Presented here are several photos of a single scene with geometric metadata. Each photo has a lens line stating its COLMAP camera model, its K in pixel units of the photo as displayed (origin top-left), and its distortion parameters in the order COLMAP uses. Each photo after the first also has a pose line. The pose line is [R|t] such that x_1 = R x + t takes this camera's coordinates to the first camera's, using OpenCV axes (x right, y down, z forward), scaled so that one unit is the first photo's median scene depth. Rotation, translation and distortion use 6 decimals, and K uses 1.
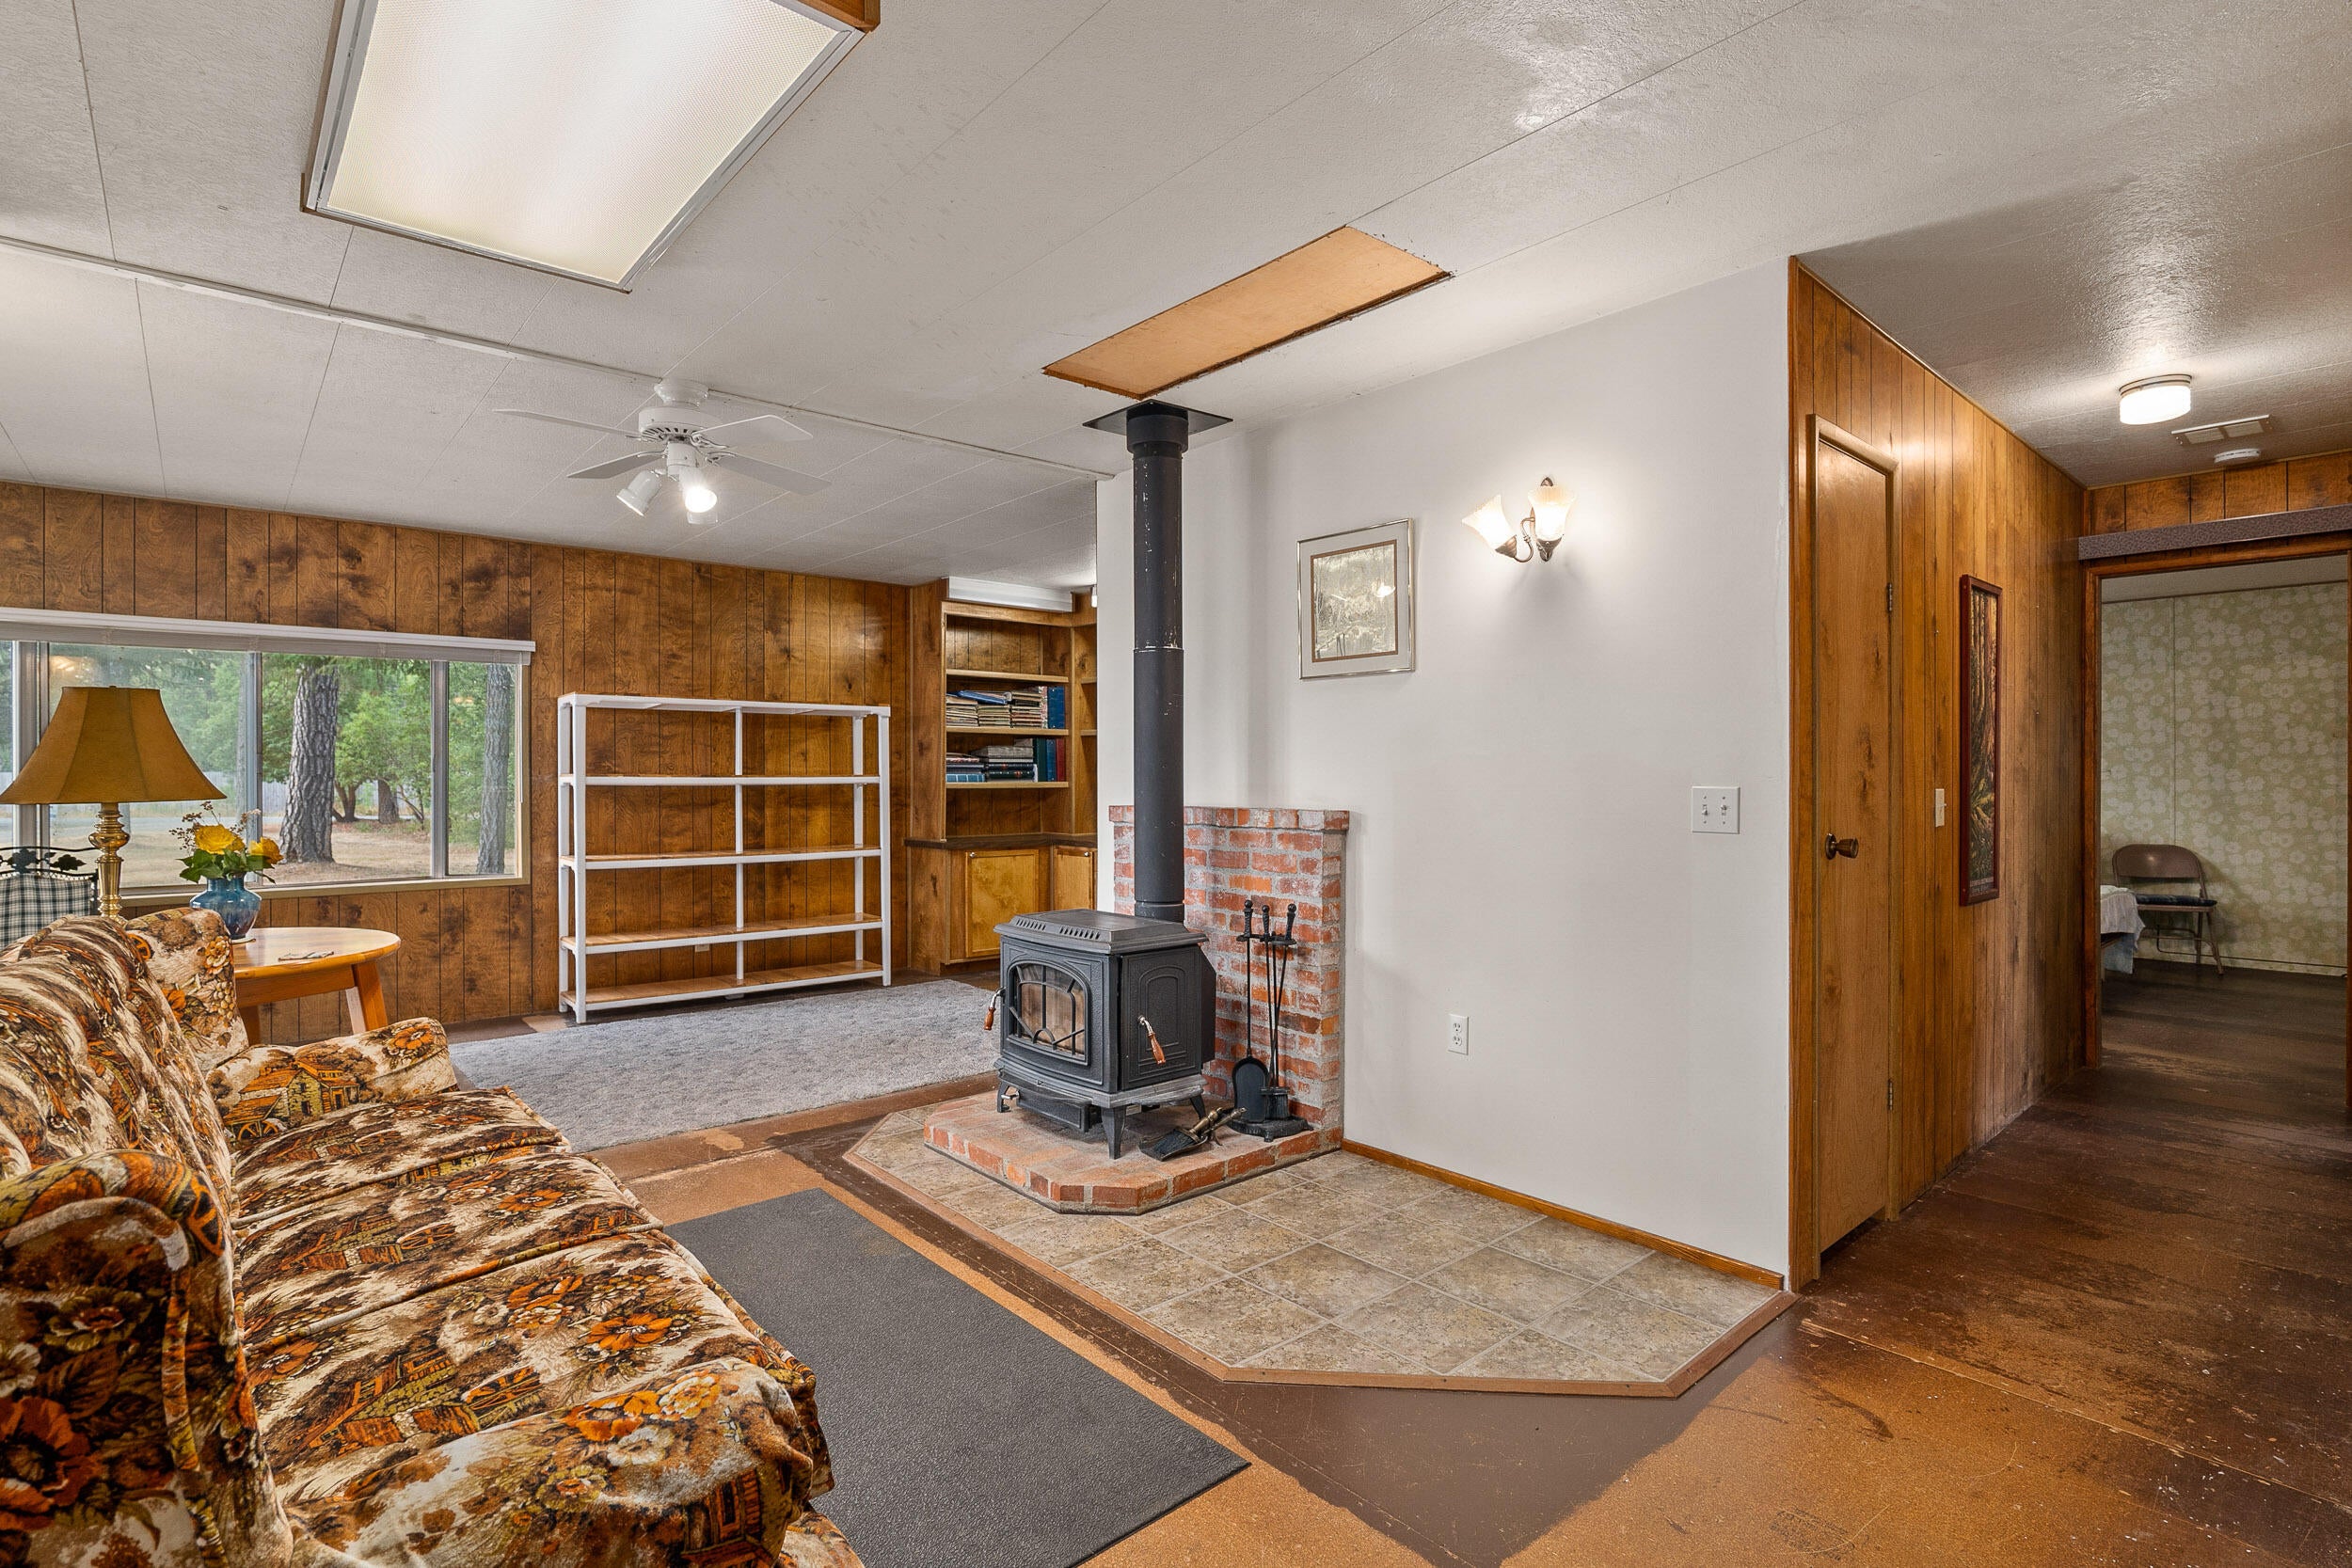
lens RADIAL K [[1119.1, 0, 1166.2], [0, 1119.1, 780.4], [0, 0, 1]] dist [-0.000810, 0.000480]
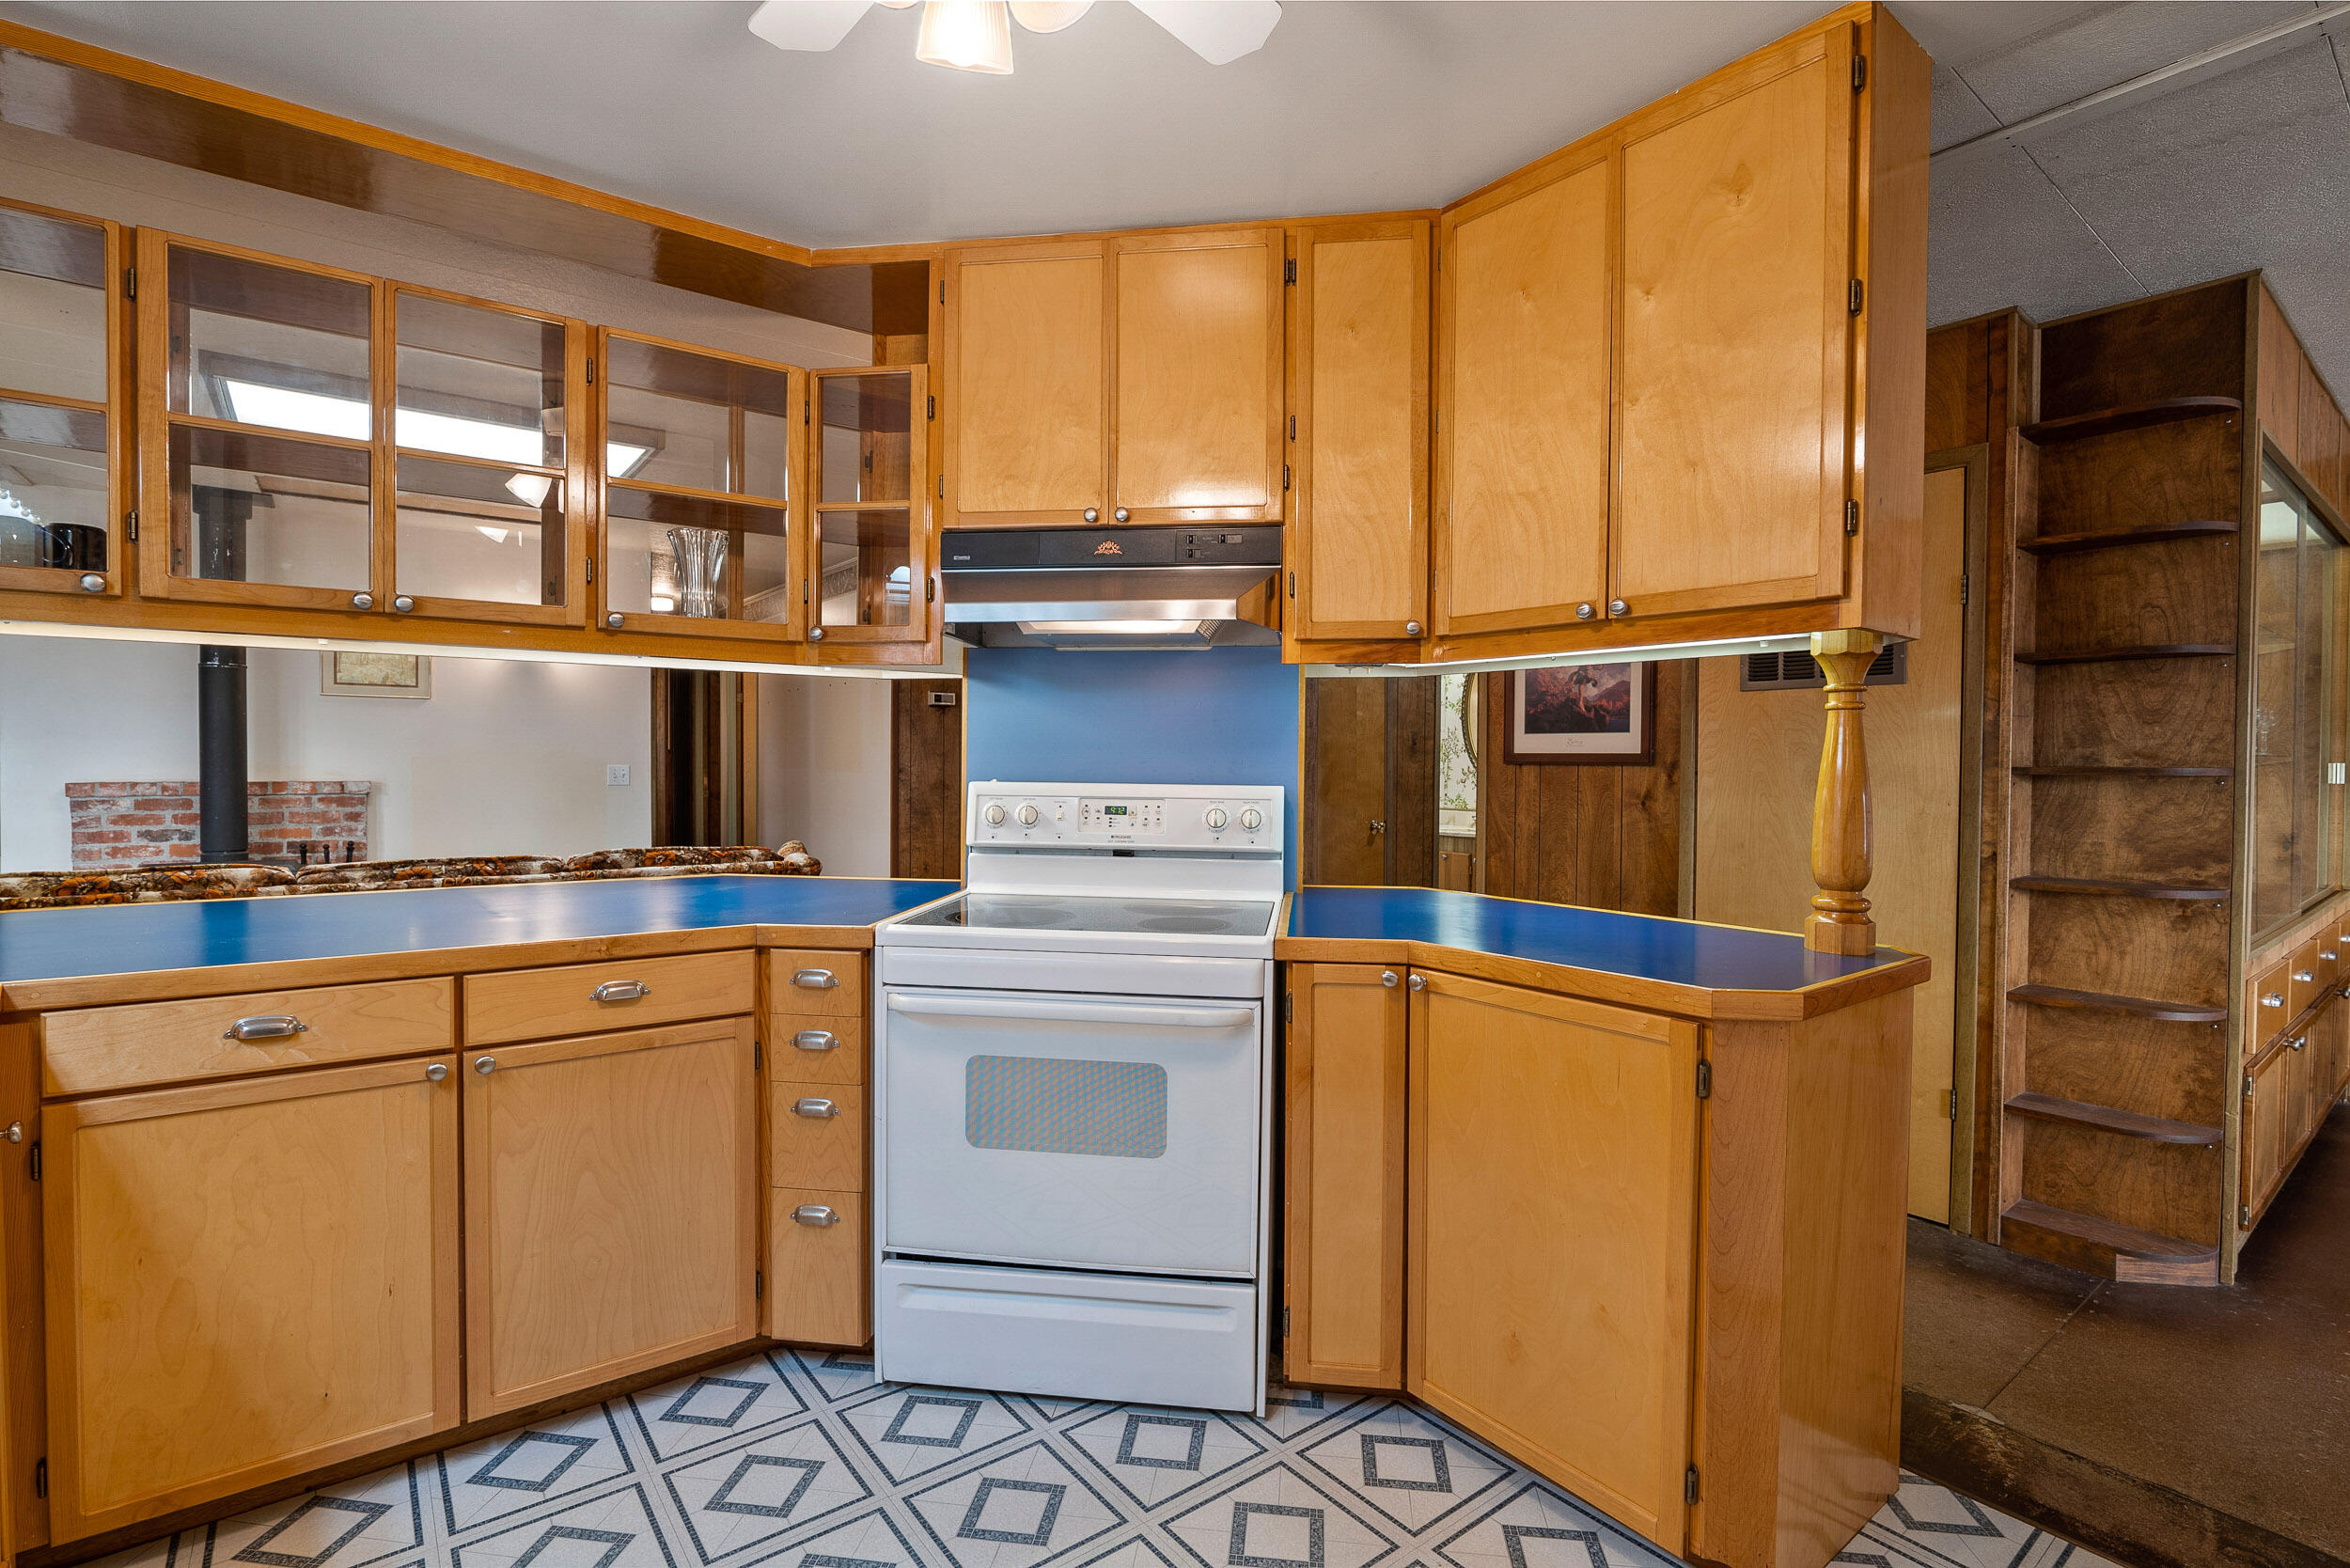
lens RADIAL K [[1118.3, 0, 1155.3], [0, 1118.3, 784.4], [0, 0, 1]] dist [-0.000810, 0.000480]
pose [[0.080146, -0.014713, 0.996675, -1.292913], [-0.006129, 0.999865, 0.015253, -0.000046], [-0.996764, -0.007331, 0.080045, -0.235643]]
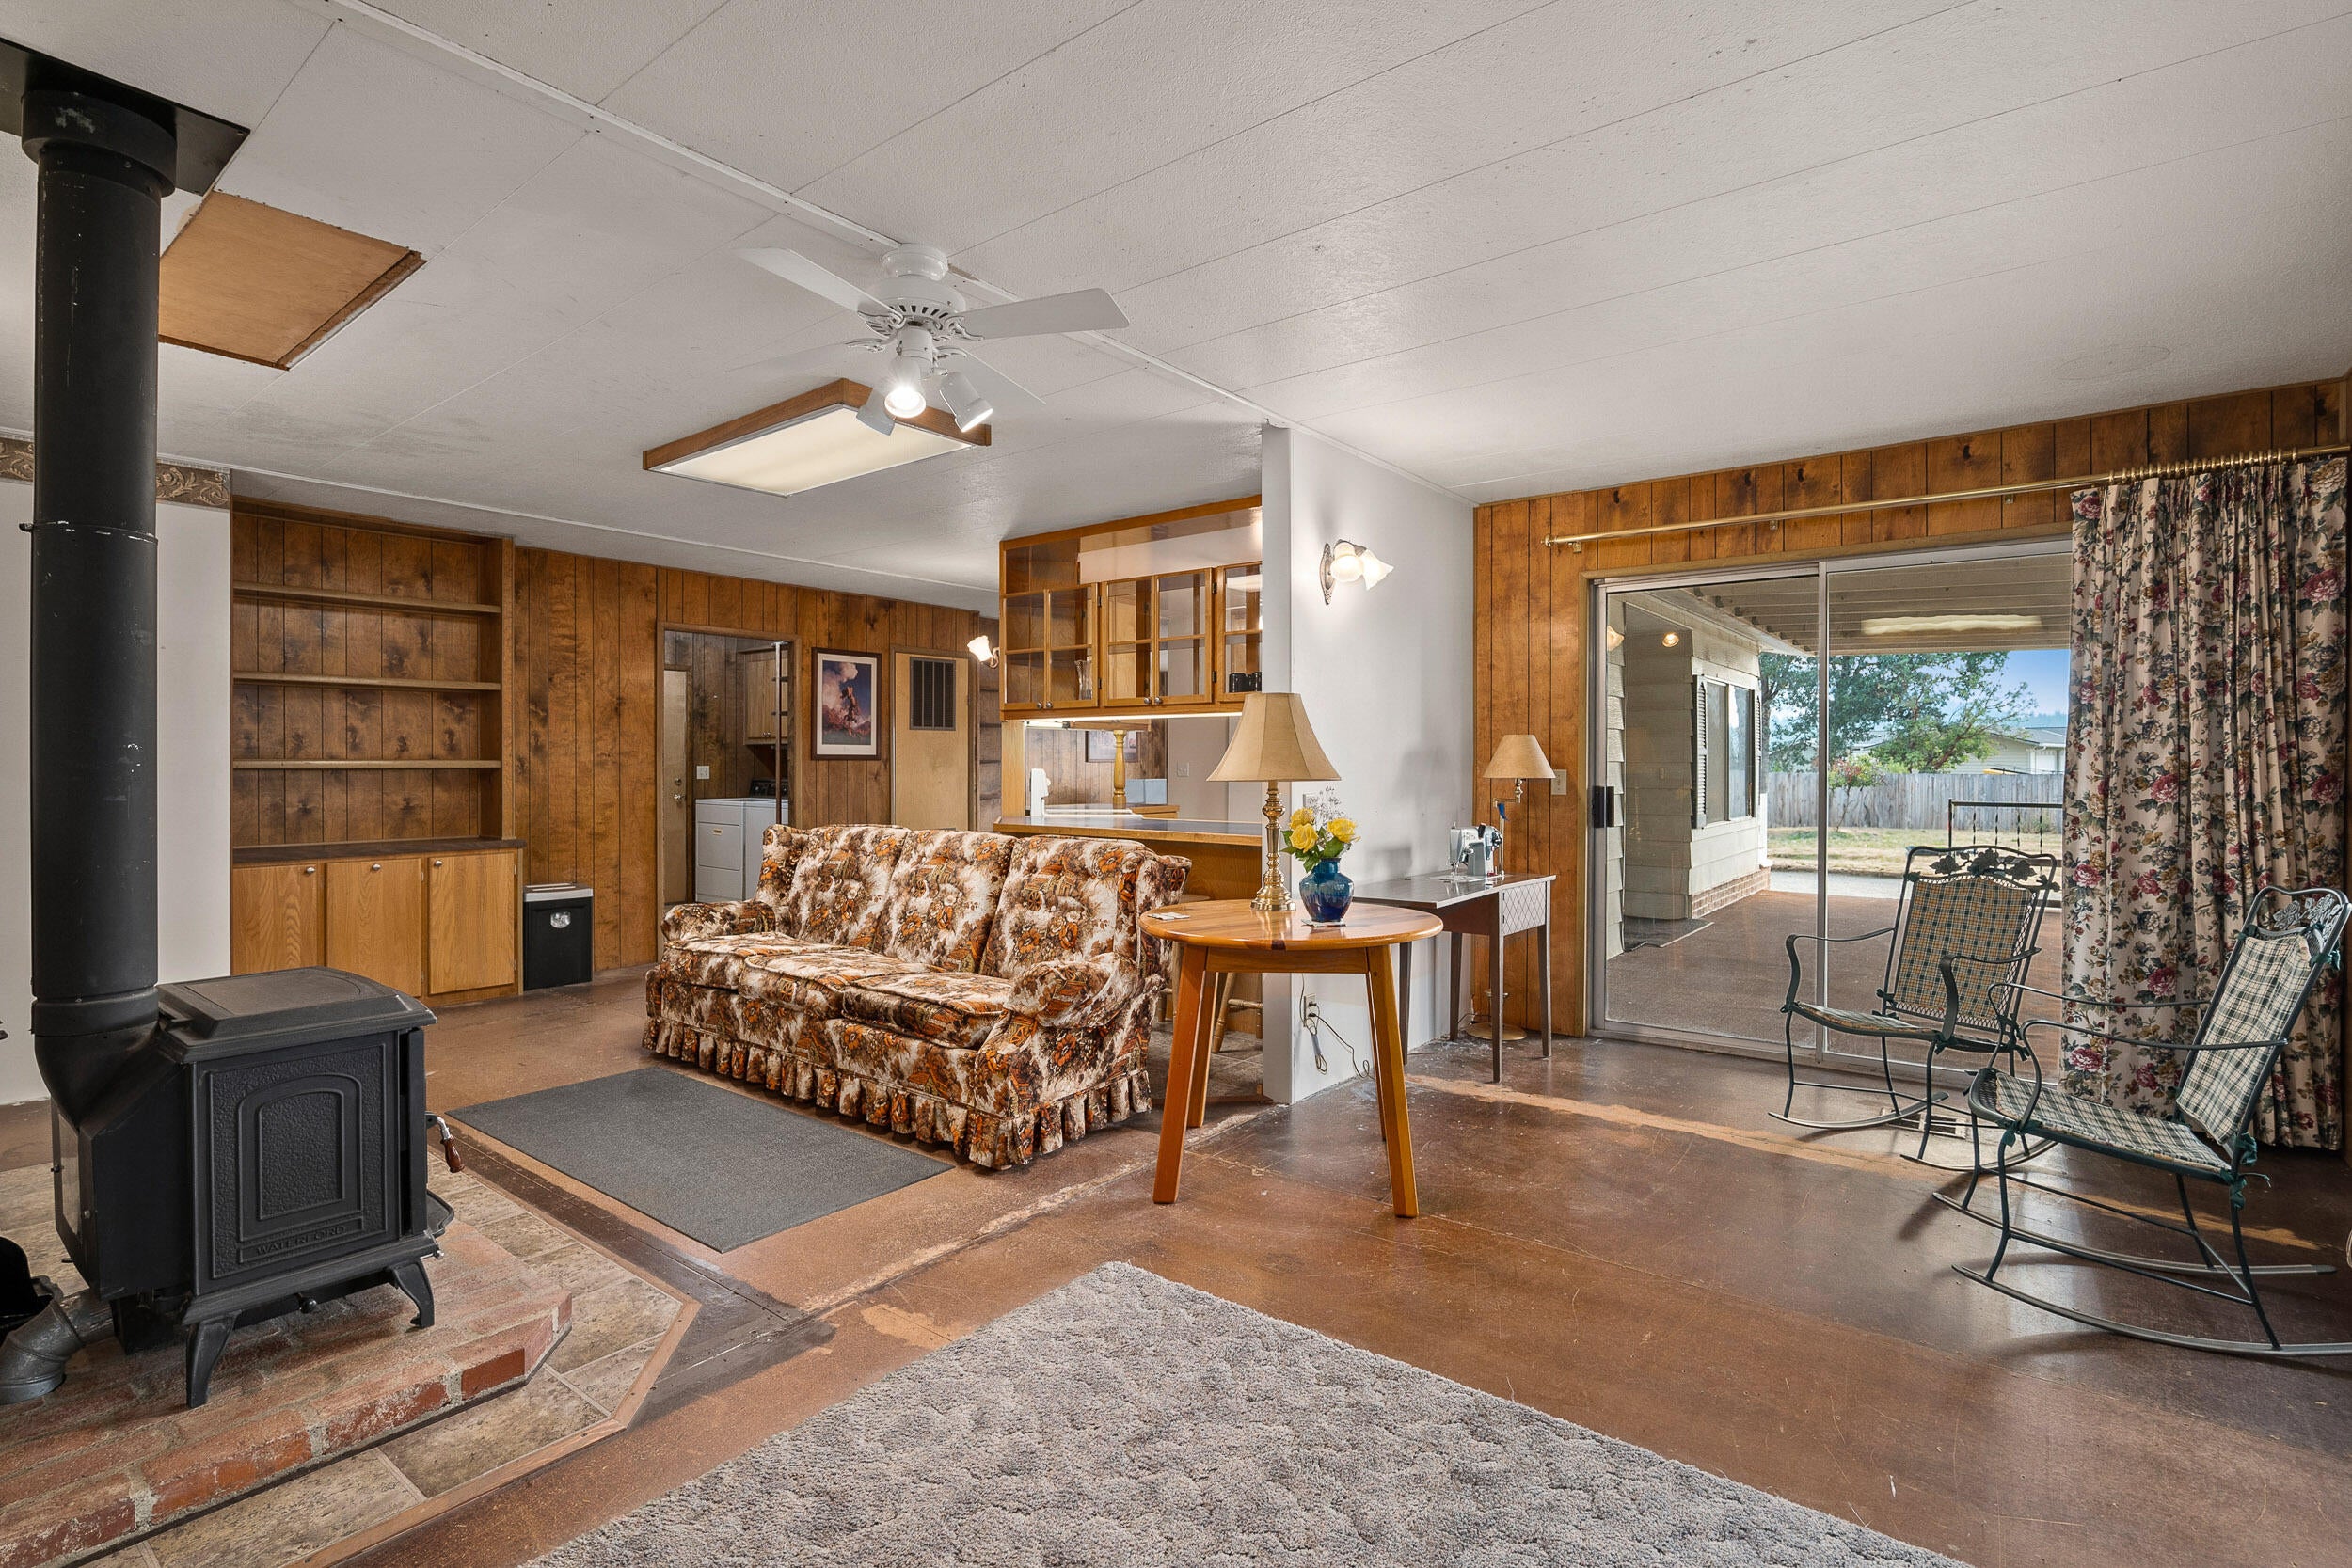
lens RADIAL K [[1119.1, 0, 1172.2], [0, 1119.1, 767.5], [0, 0, 1]] dist [-0.000810, 0.000480]
pose [[-0.982022, 0.003745, -0.188729, -0.425539], [0.002218, 0.999963, 0.008301, -0.006638], [0.188753, 0.007733, -0.981994, 1.654846]]
